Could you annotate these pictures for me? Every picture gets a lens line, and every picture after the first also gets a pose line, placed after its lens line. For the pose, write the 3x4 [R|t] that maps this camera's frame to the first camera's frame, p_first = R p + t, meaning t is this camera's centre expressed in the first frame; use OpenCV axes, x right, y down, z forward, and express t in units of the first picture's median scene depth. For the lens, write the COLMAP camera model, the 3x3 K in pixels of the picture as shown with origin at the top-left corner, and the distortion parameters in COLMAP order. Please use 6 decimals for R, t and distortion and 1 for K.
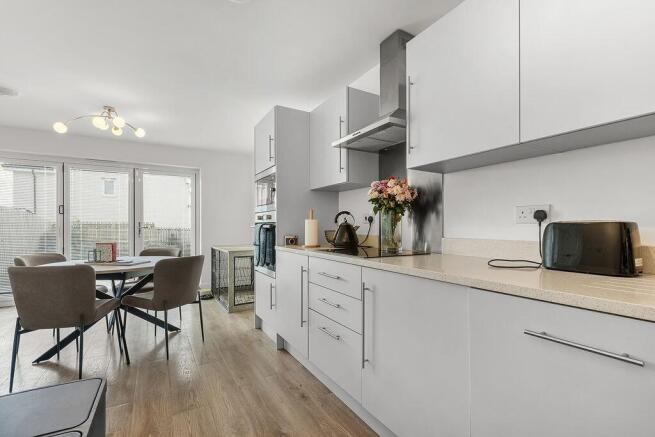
lens RADIAL K [[295.3, 0, 320.7], [0, 295.3, 227.5], [0, 0, 1]] dist [0.009510, -0.000885]
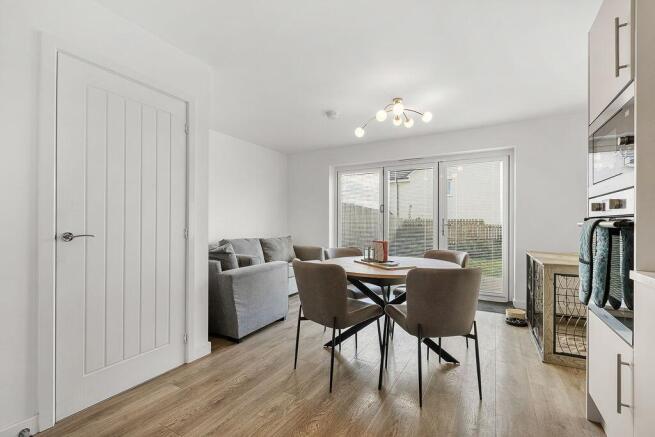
lens RADIAL K [[295.3, 0, 328.4], [0, 295.3, 222.9], [0, 0, 1]] dist [0.009510, -0.000885]
pose [[0.520840, 0.000573, -0.853654, -0.013033], [-0.004138, 0.999990, -0.001854, -0.002964], [0.853644, 0.004498, 0.520837, 0.357686]]
